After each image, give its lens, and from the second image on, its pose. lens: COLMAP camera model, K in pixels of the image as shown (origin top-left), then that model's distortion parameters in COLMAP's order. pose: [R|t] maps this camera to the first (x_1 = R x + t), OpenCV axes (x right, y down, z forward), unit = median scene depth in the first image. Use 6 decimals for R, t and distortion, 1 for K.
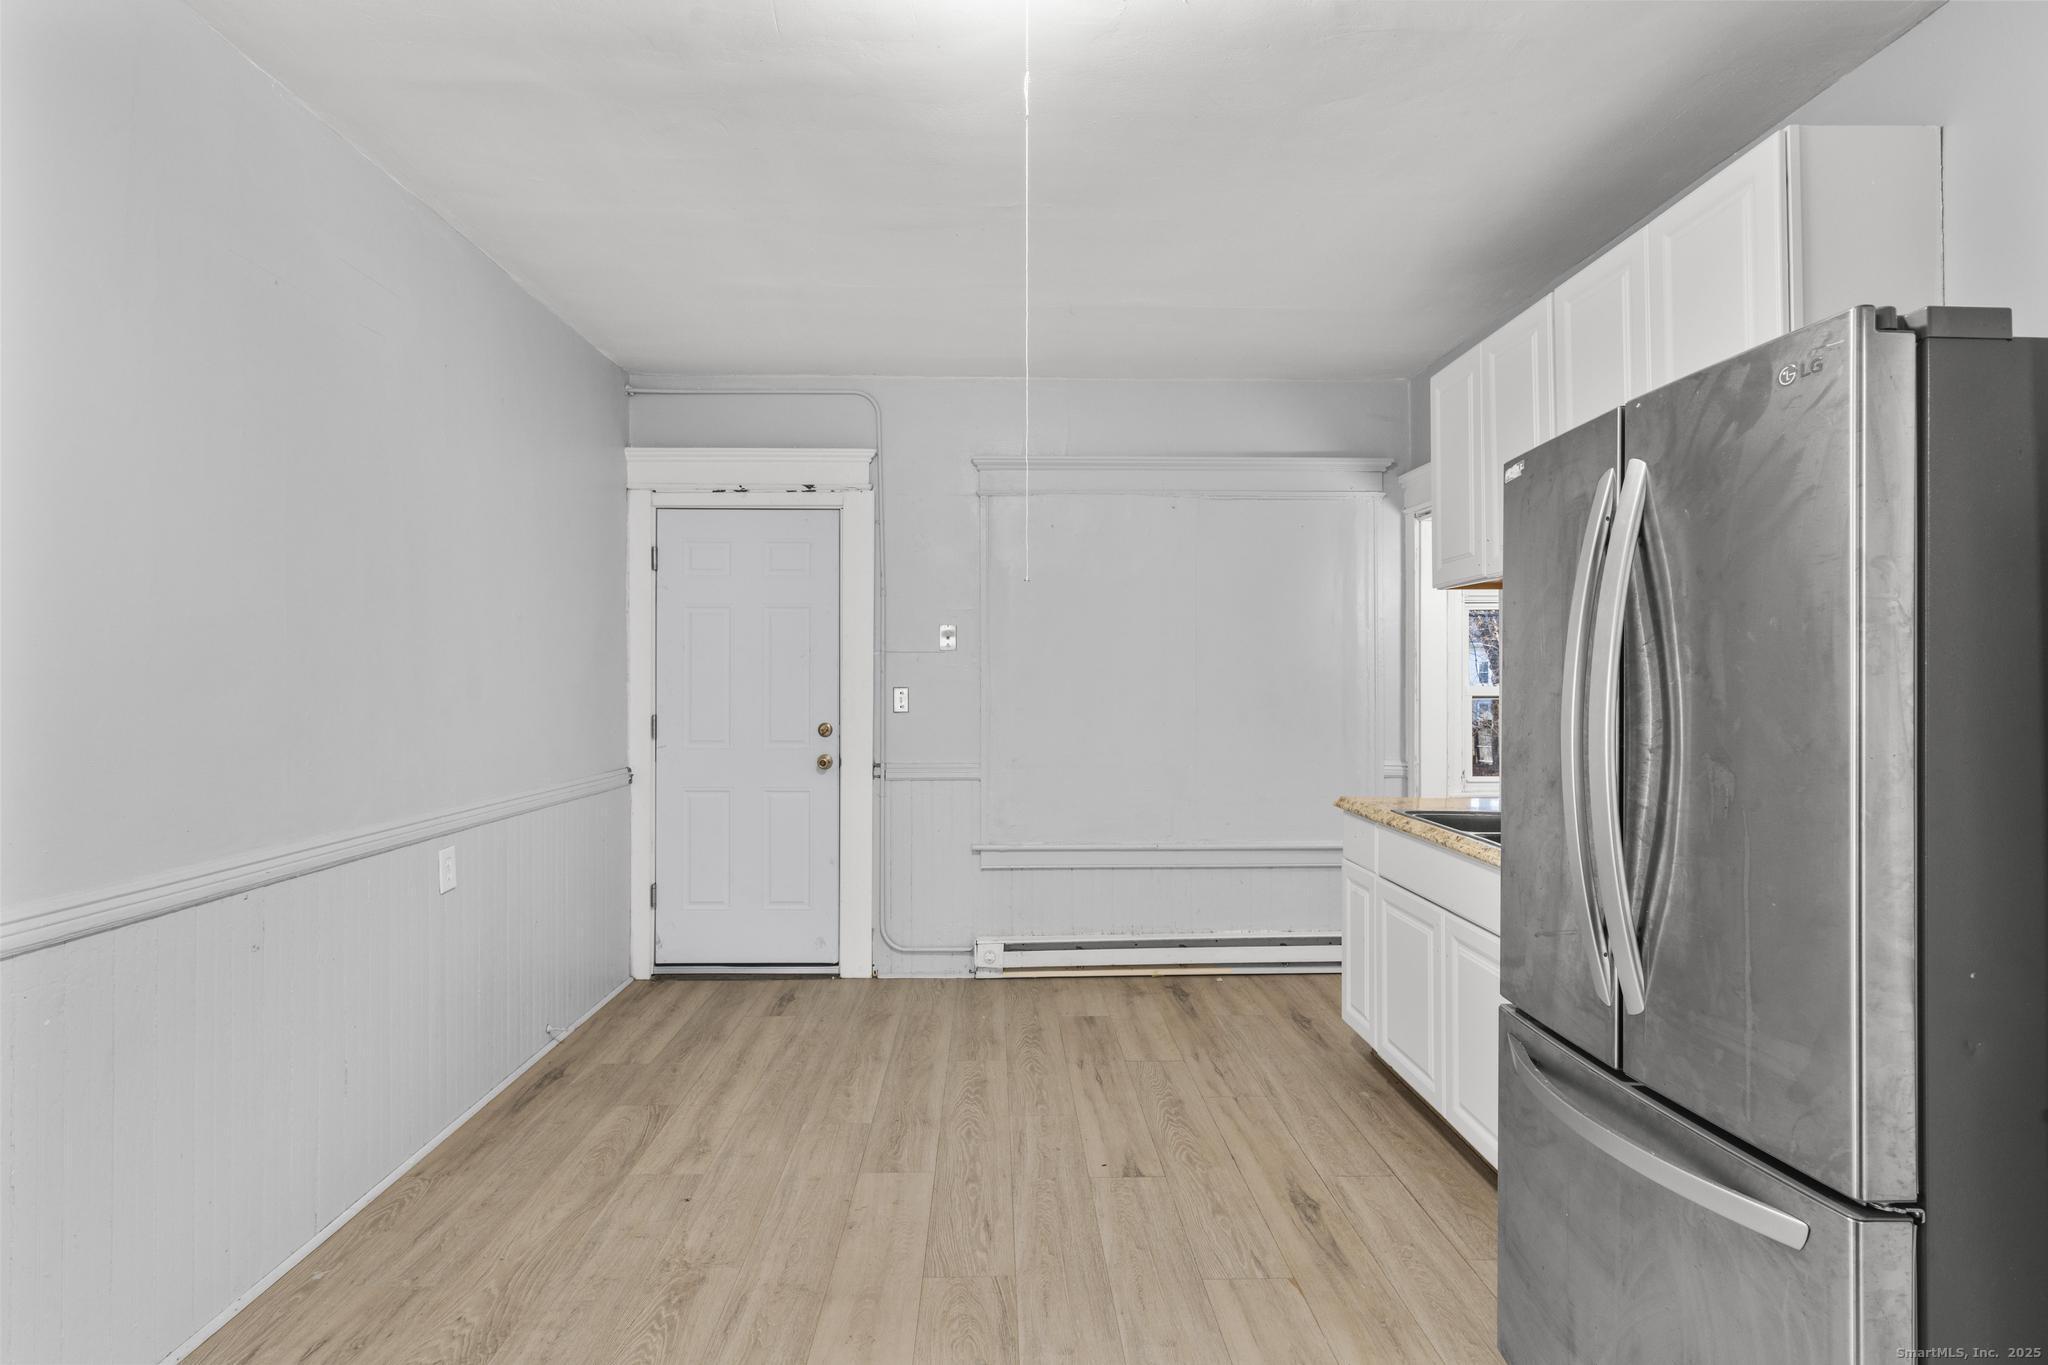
lens RADIAL K [[953.2, 0, 1021.2], [0, 953.2, 677.3], [0, 0, 1]] dist [0.001942, 0.001068]
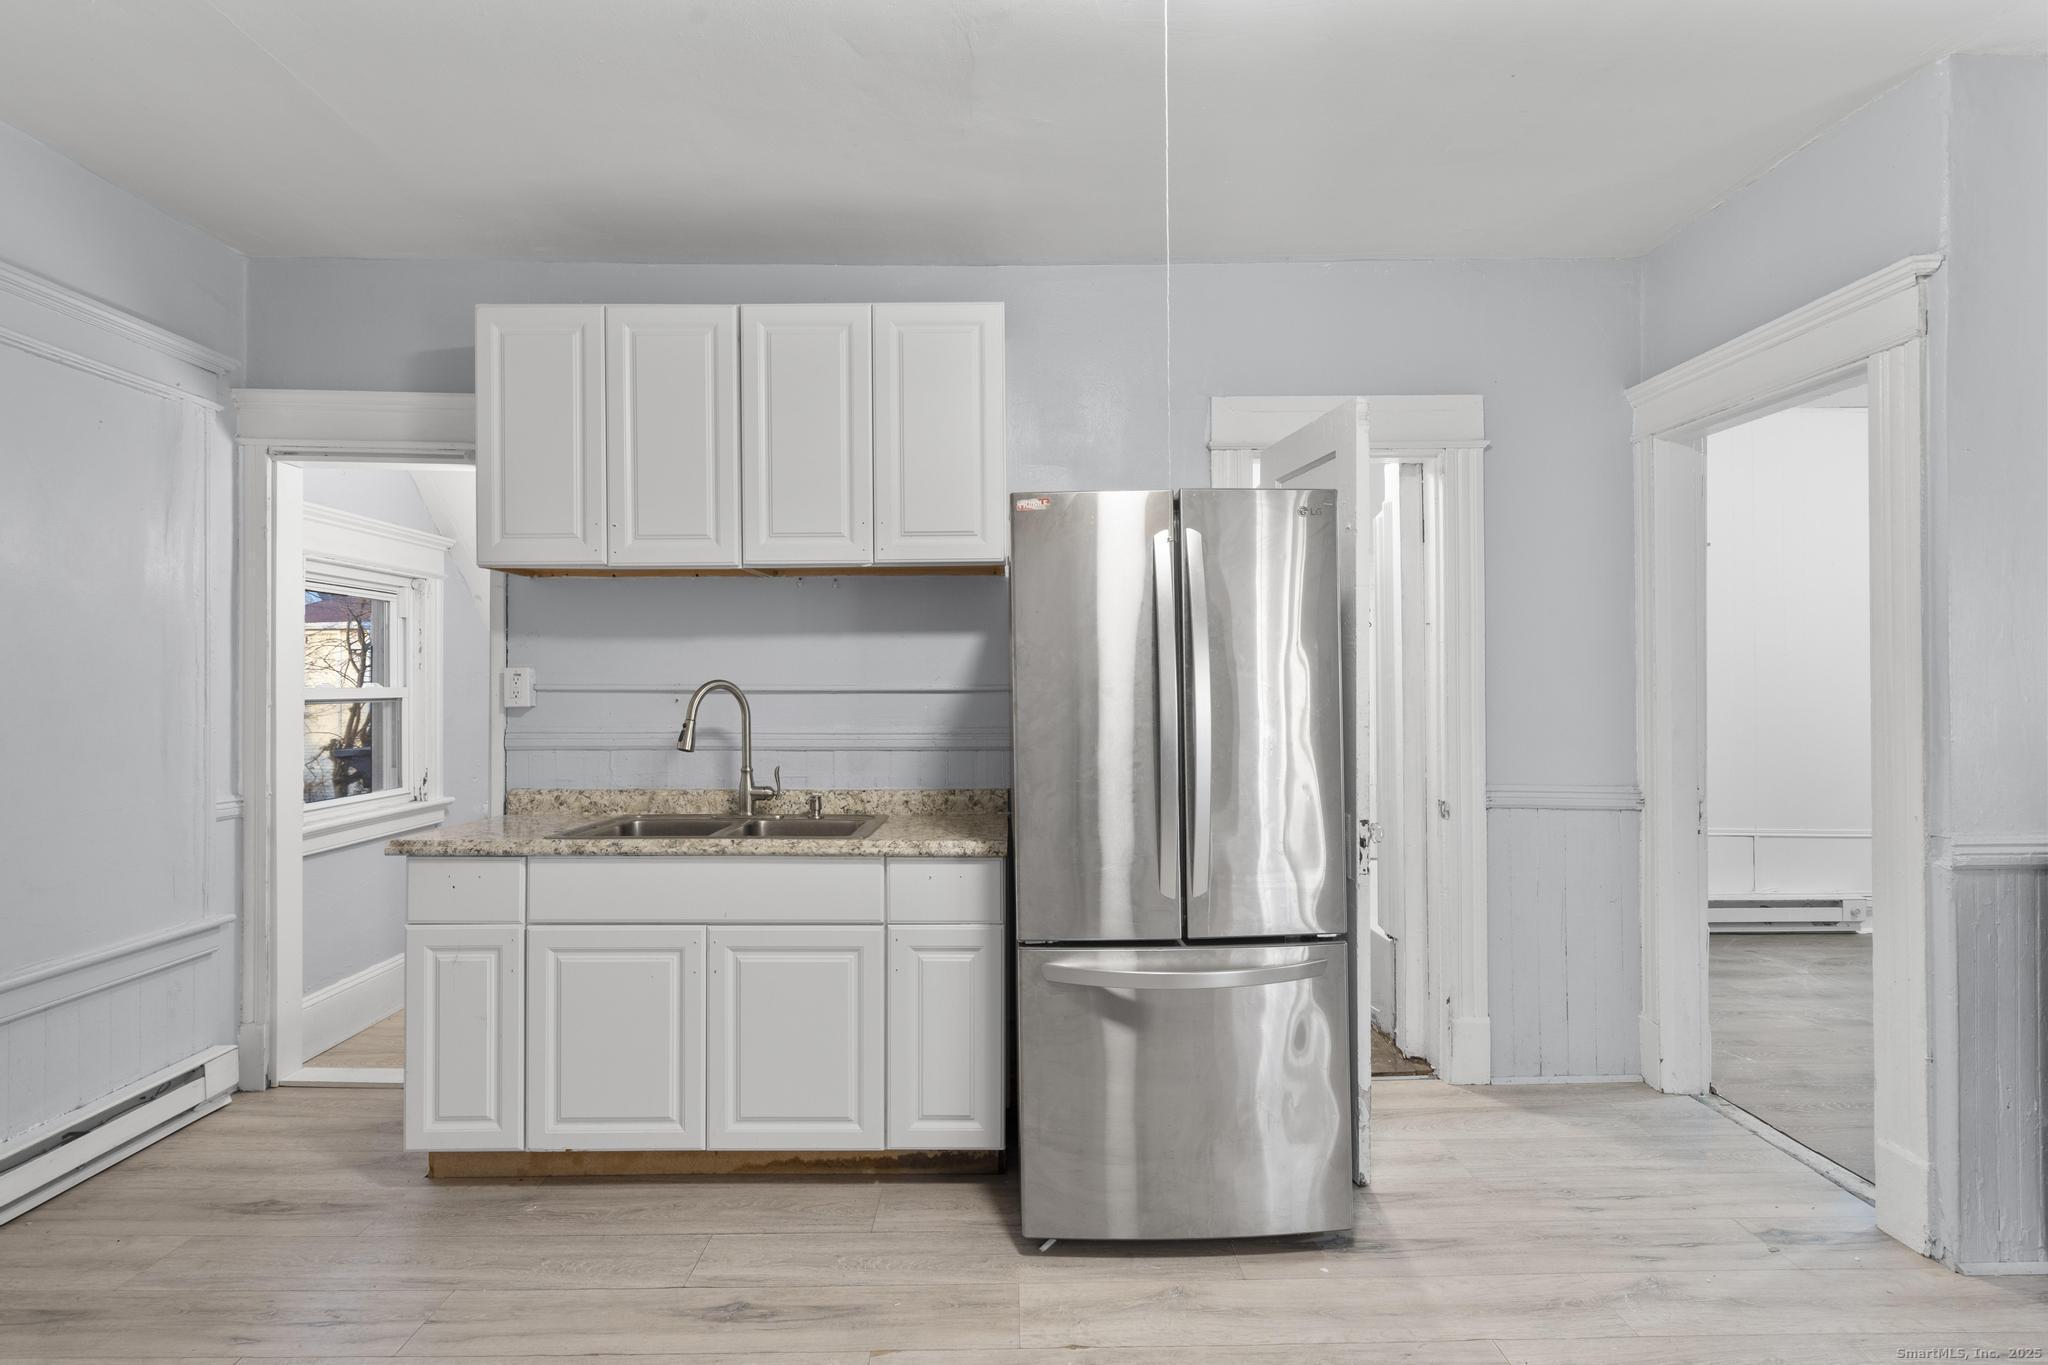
lens RADIAL K [[953.2, 0, 1019.3], [0, 953.2, 681.9], [0, 0, 1]] dist [0.001942, 0.001068]
pose [[0.032775, 0.003156, 0.999458, -0.396361], [-0.001158, 0.999994, -0.003120, 0.008635], [-0.999462, -0.001055, 0.032779, 0.557481]]
